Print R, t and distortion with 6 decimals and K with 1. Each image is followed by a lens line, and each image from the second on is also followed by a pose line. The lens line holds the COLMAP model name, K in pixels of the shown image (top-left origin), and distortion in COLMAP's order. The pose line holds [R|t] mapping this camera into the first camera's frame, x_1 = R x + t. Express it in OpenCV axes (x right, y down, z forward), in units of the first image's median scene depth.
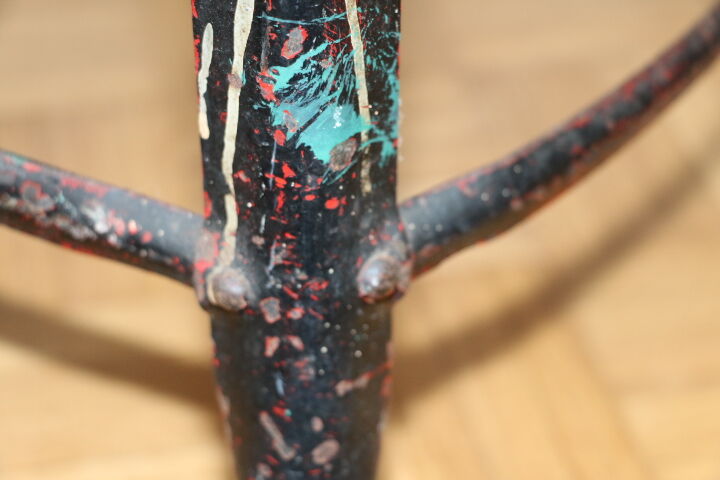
lens RADIAL K [[1485.6, 0, 360.0], [0, 1485.6, 240.0], [0, 0, 1]] dist [0.074803, 0.350088]
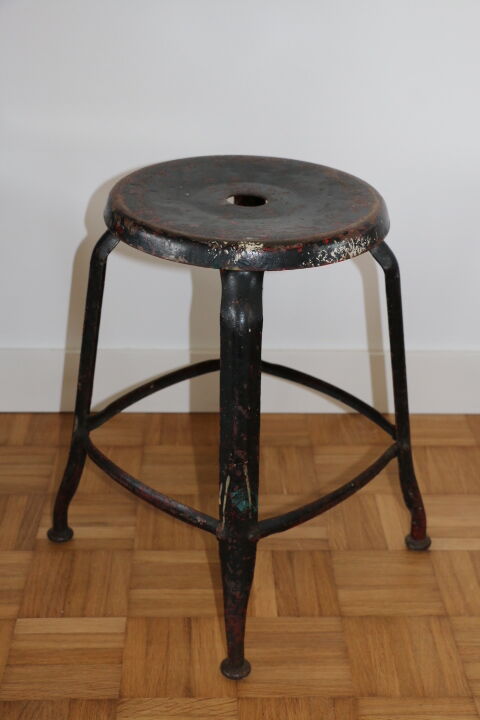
lens RADIAL K [[1176.8, 0, 240.0], [0, 1176.8, 360.0], [0, 0, 1]] dist [0.023937, 0.018331]
pose [[0.982635, 0.066910, -0.173065, 0.625445], [-0.100419, 0.976088, -0.192792, 0.218293], [0.156027, 0.206823, 0.965857, -2.979517]]
